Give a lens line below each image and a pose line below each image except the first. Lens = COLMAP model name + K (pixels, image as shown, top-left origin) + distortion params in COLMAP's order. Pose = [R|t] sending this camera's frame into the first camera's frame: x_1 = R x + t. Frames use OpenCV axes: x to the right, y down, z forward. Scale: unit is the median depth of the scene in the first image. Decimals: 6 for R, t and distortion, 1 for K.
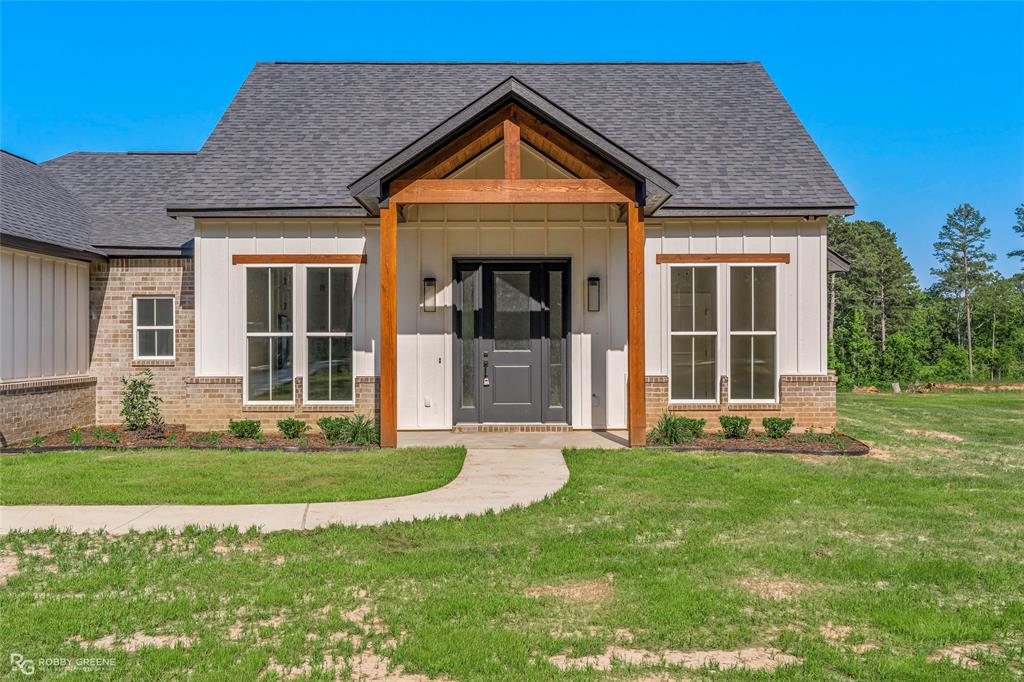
lens RADIAL K [[1018.2, 0, 512.0], [0, 1018.2, 341.0], [0, 0, 1]] dist [0.004085, 0.004094]
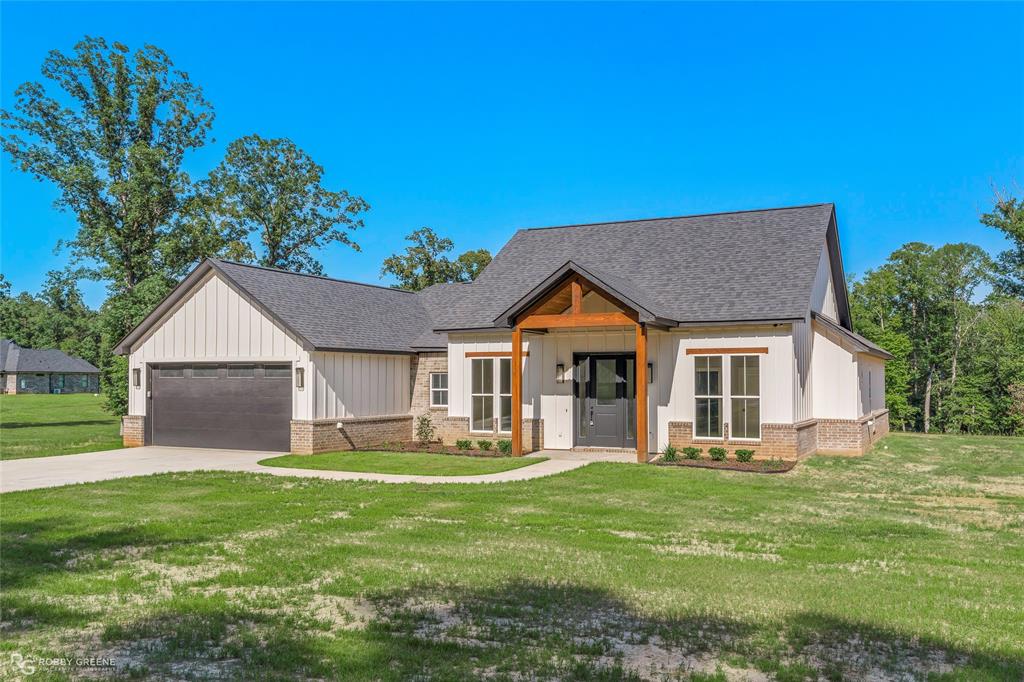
lens RADIAL K [[866.1, 0, 512.0], [0, 866.1, 341.0], [0, 0, 1]] dist [0.003202, 0.000228]
pose [[0.893112, -0.017920, -0.449477, 0.525694], [-0.002714, 0.998973, -0.045220, -0.033130], [0.449826, 0.041607, 0.892147, -0.396528]]
